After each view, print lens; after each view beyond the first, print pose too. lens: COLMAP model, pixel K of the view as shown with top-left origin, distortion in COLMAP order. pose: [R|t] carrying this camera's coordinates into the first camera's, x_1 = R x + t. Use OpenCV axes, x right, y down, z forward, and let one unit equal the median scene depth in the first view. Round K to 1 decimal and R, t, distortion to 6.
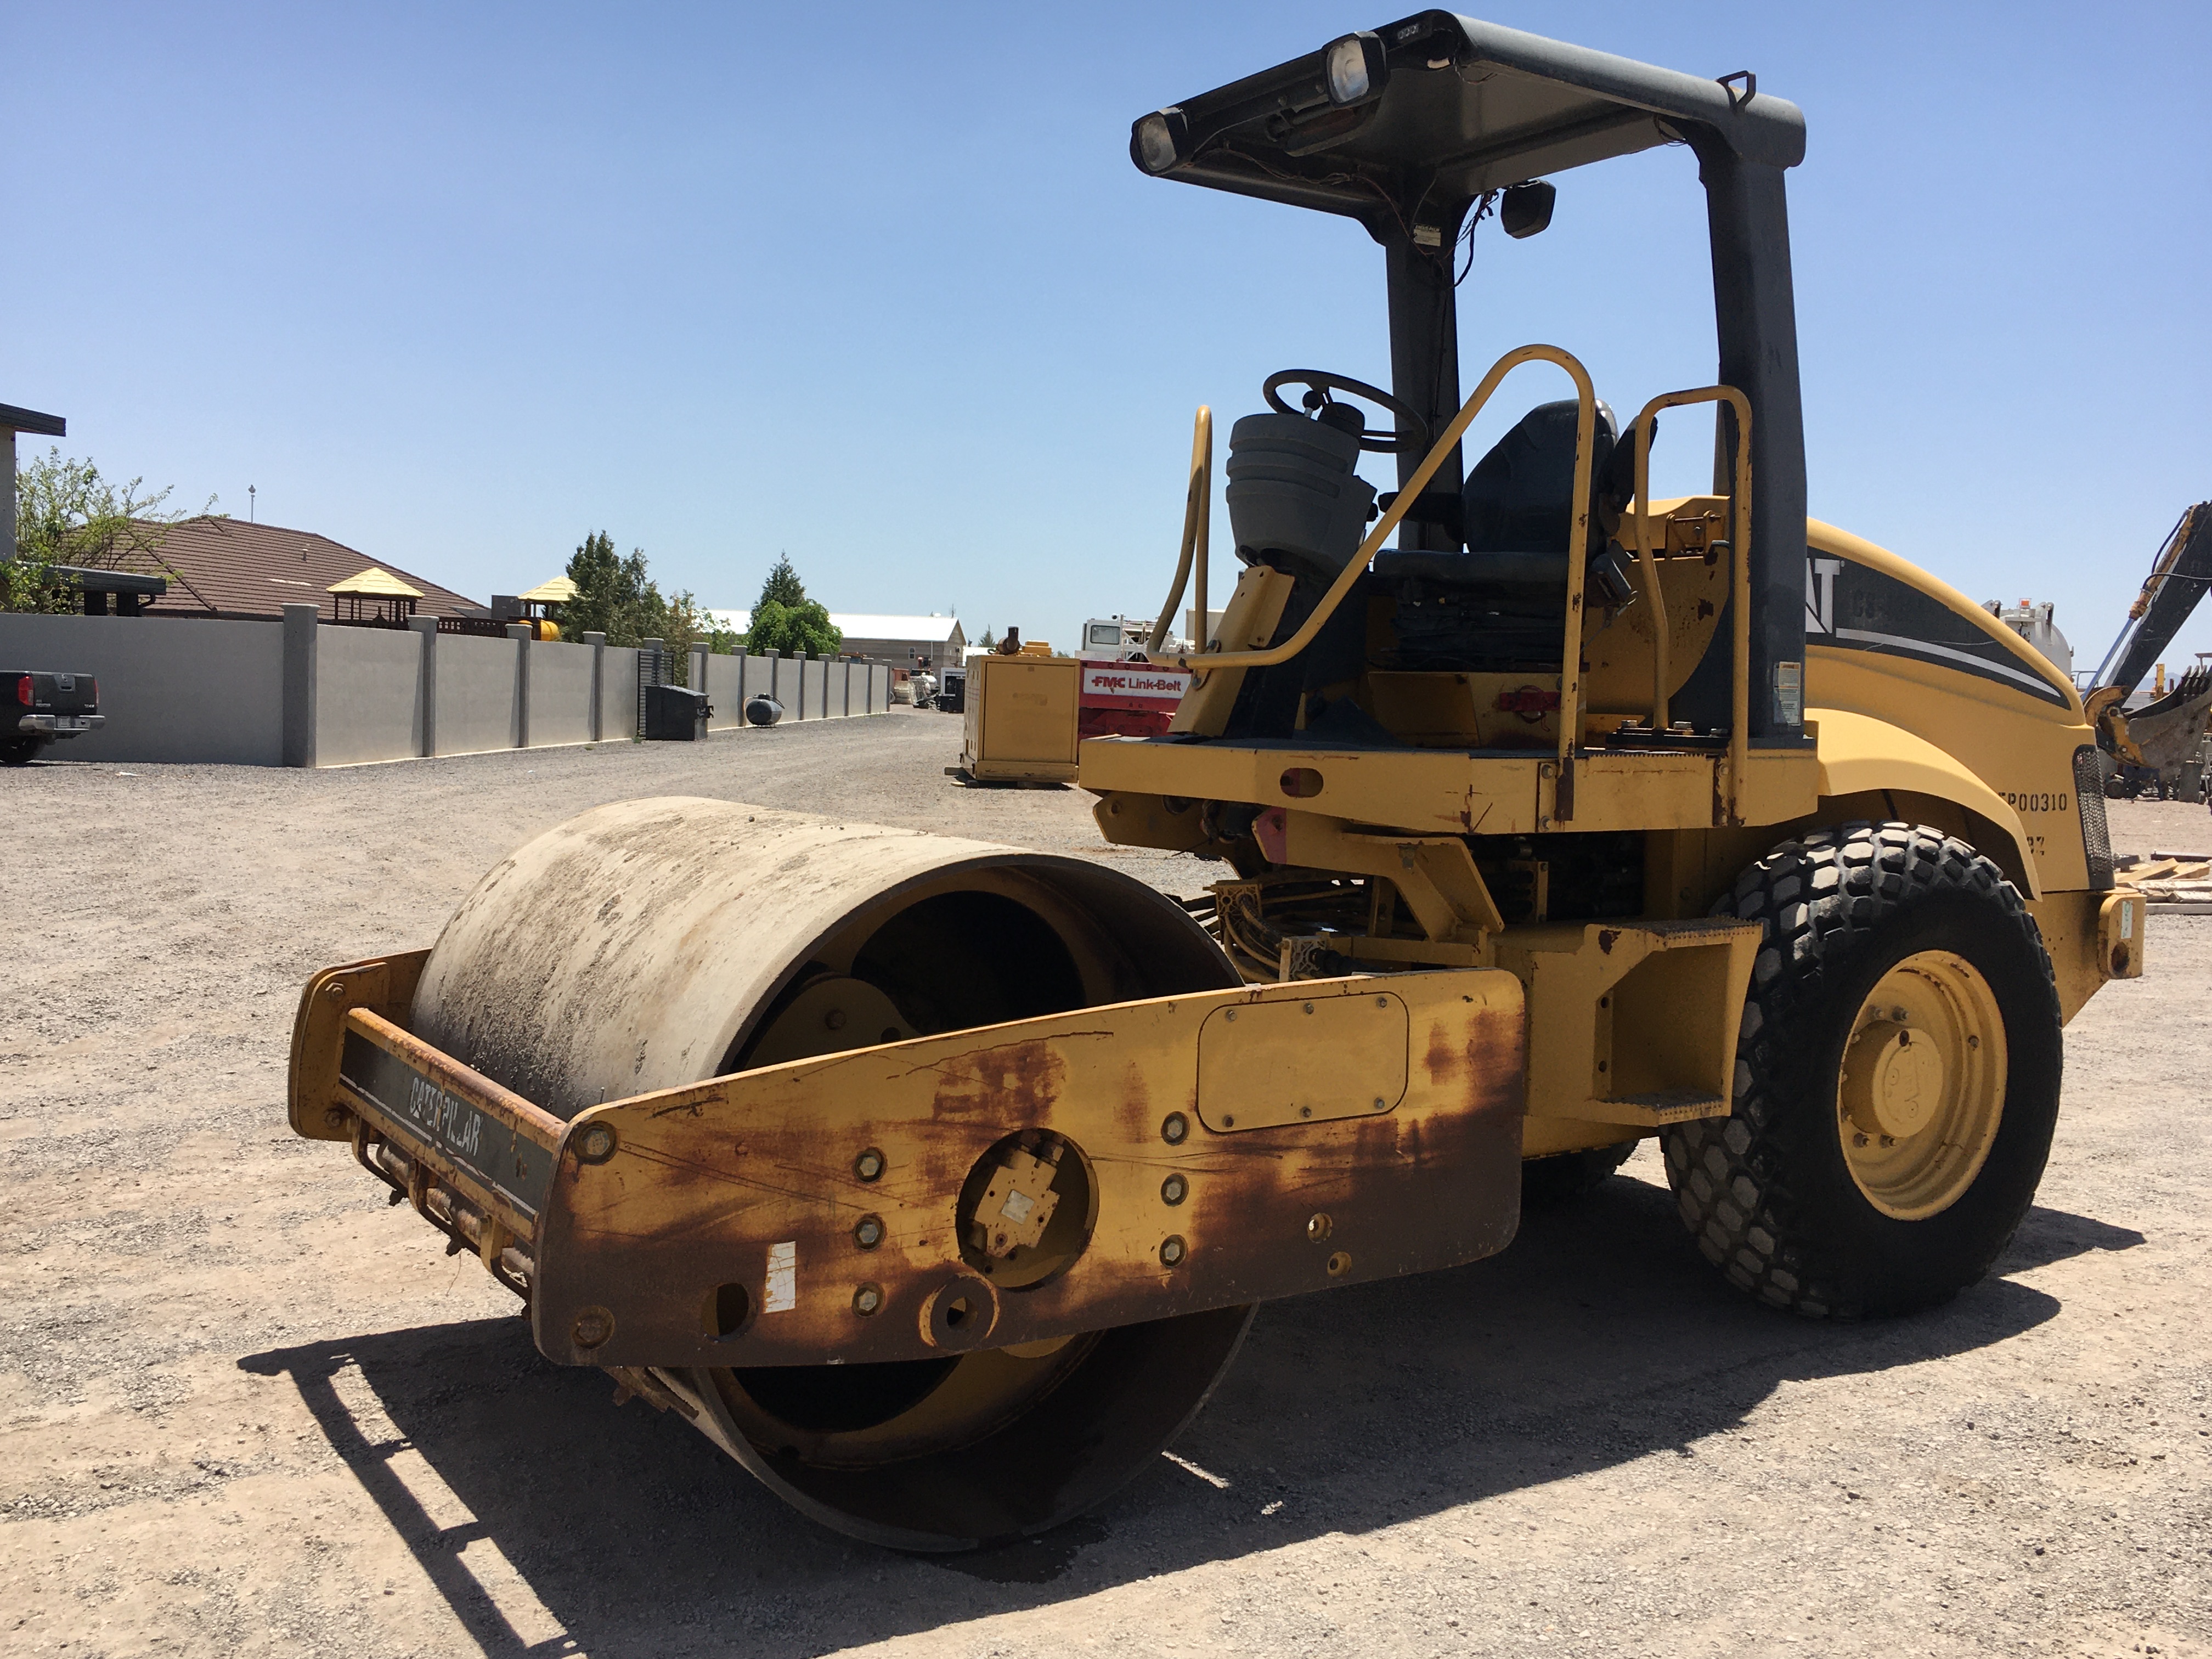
lens RADIAL K [[2081.0, 0, 1121.3], [0, 2081.0, 815.9], [0, 0, 1]] dist [0.042366, 0.000000]
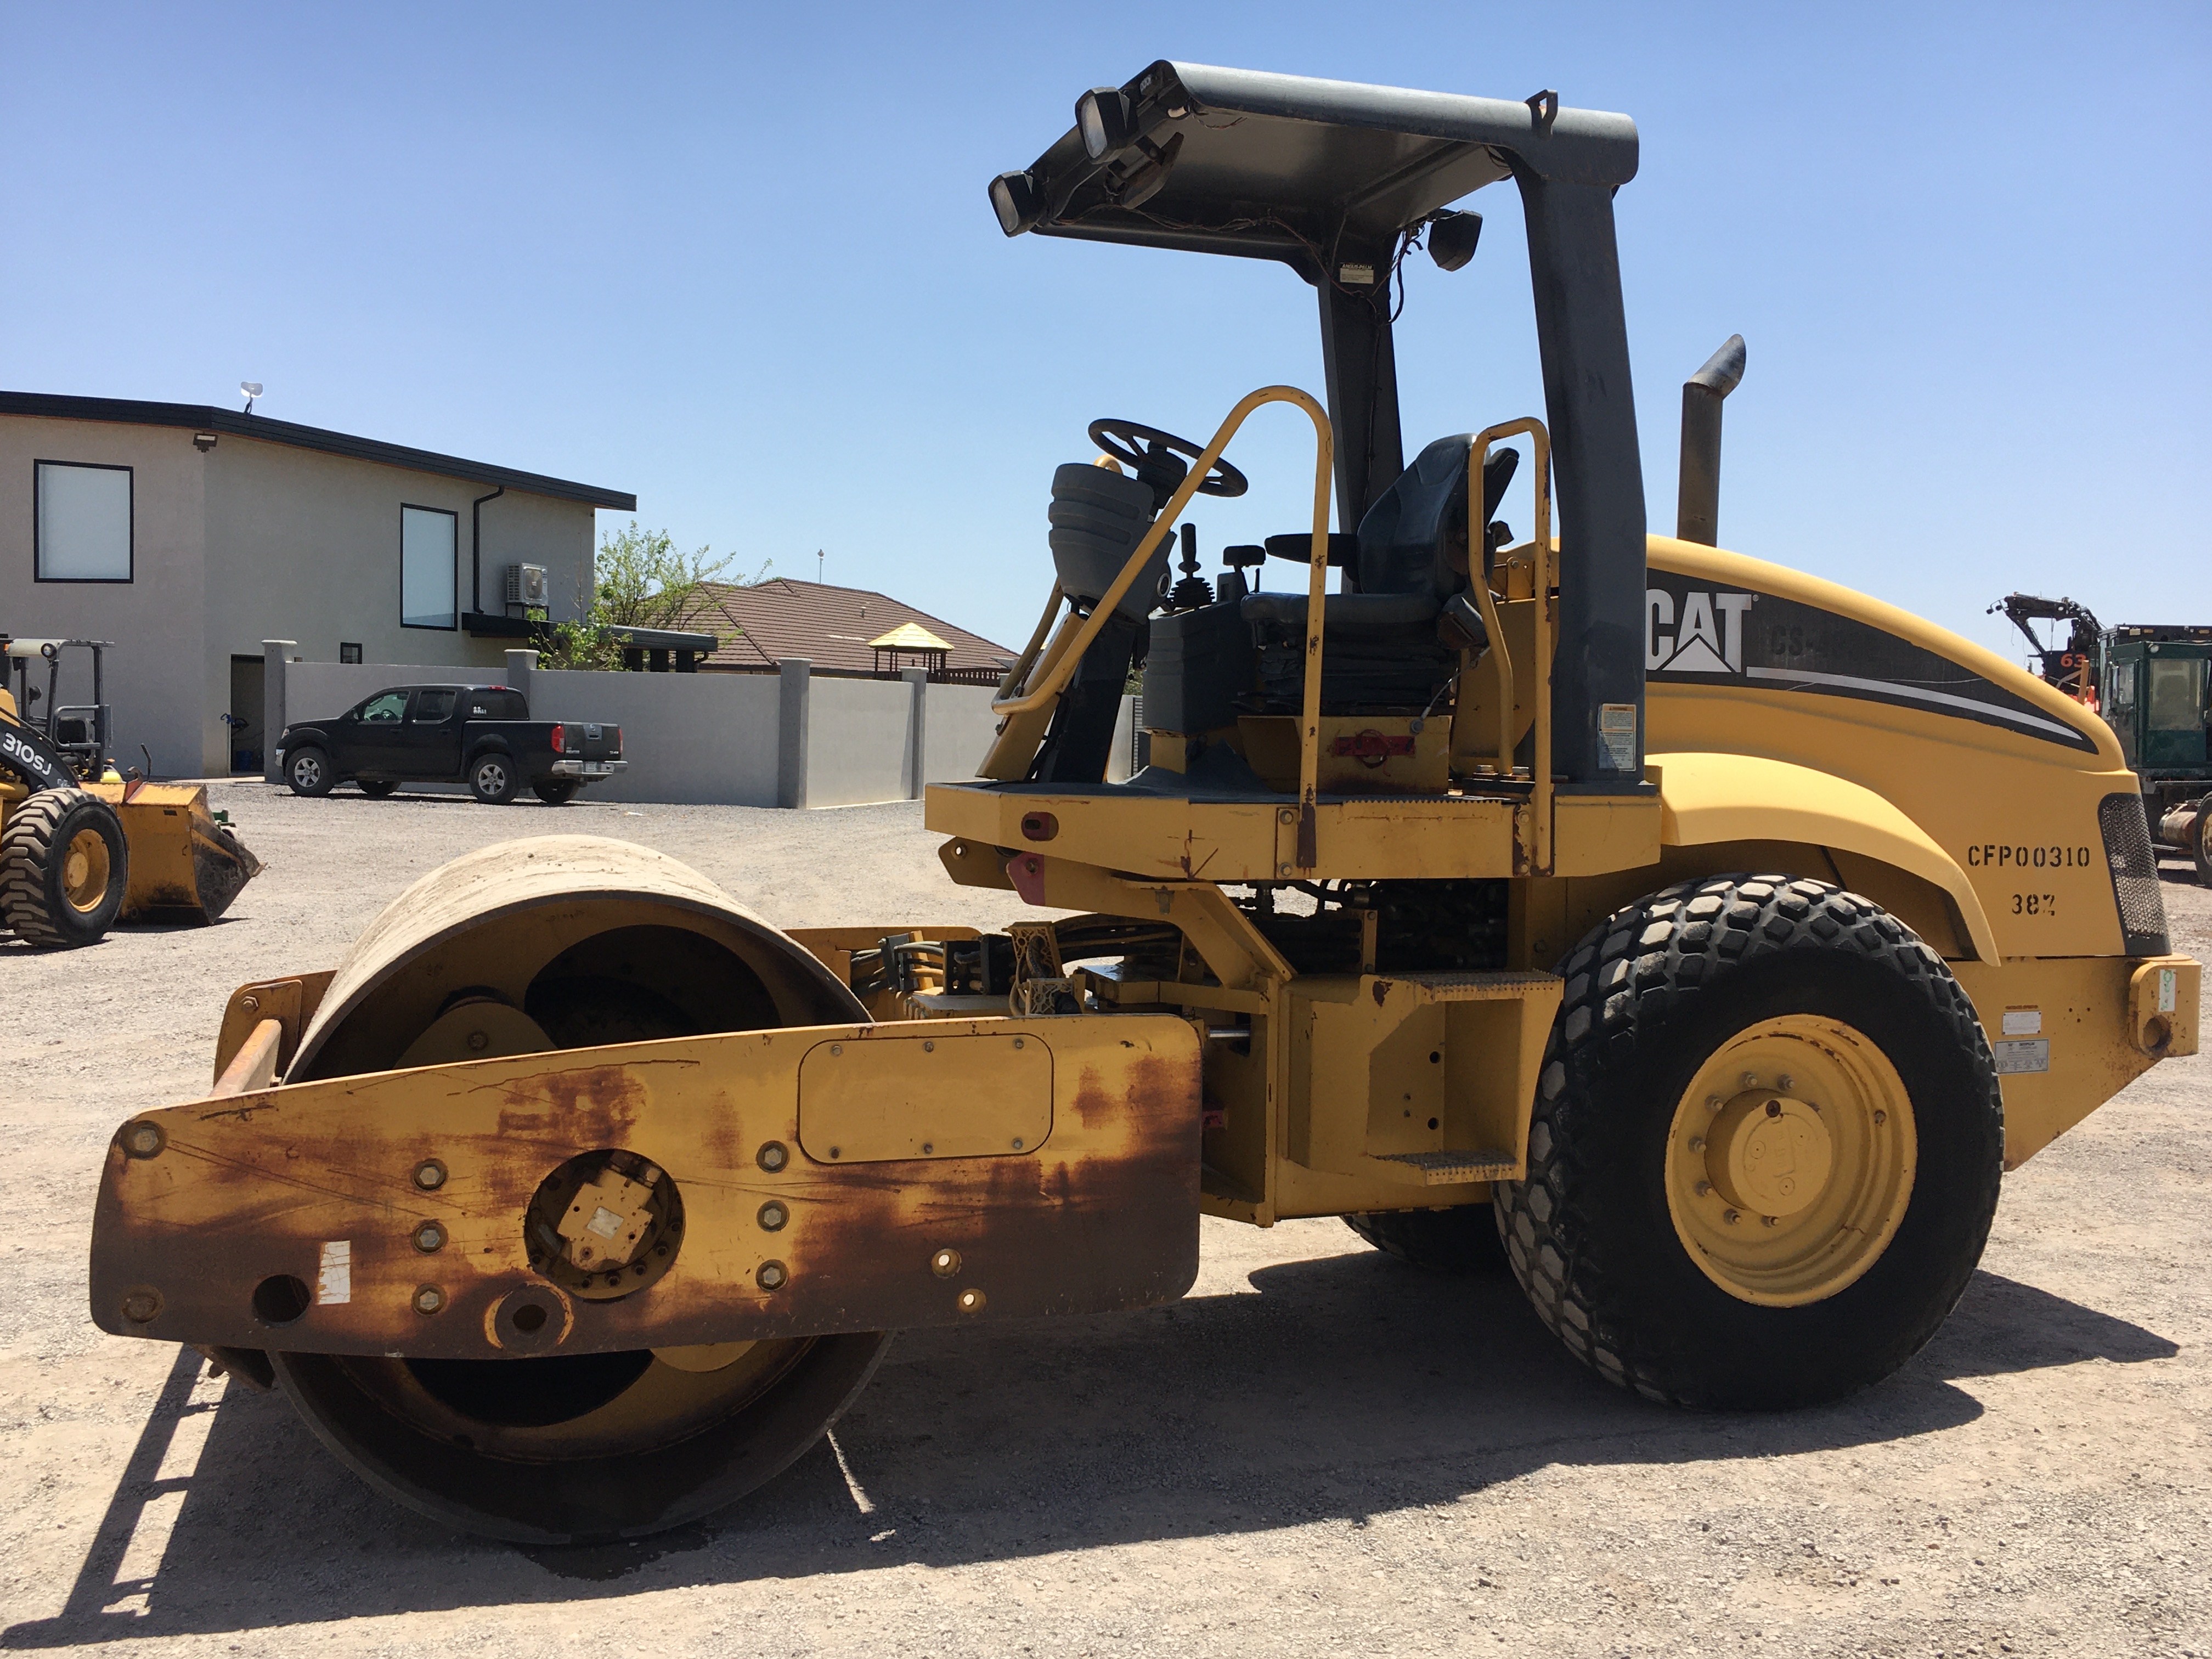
lens RADIAL K [[2081.0, 0, 1107.0], [0, 2081.0, 819.2], [0, 0, 1]] dist [0.042366, 0.000000]
pose [[0.963029, 0.007418, -0.269295, 0.376667], [-0.012701, 0.999759, -0.017879, -0.001699], [0.269098, 0.020638, 0.962892, 0.031463]]
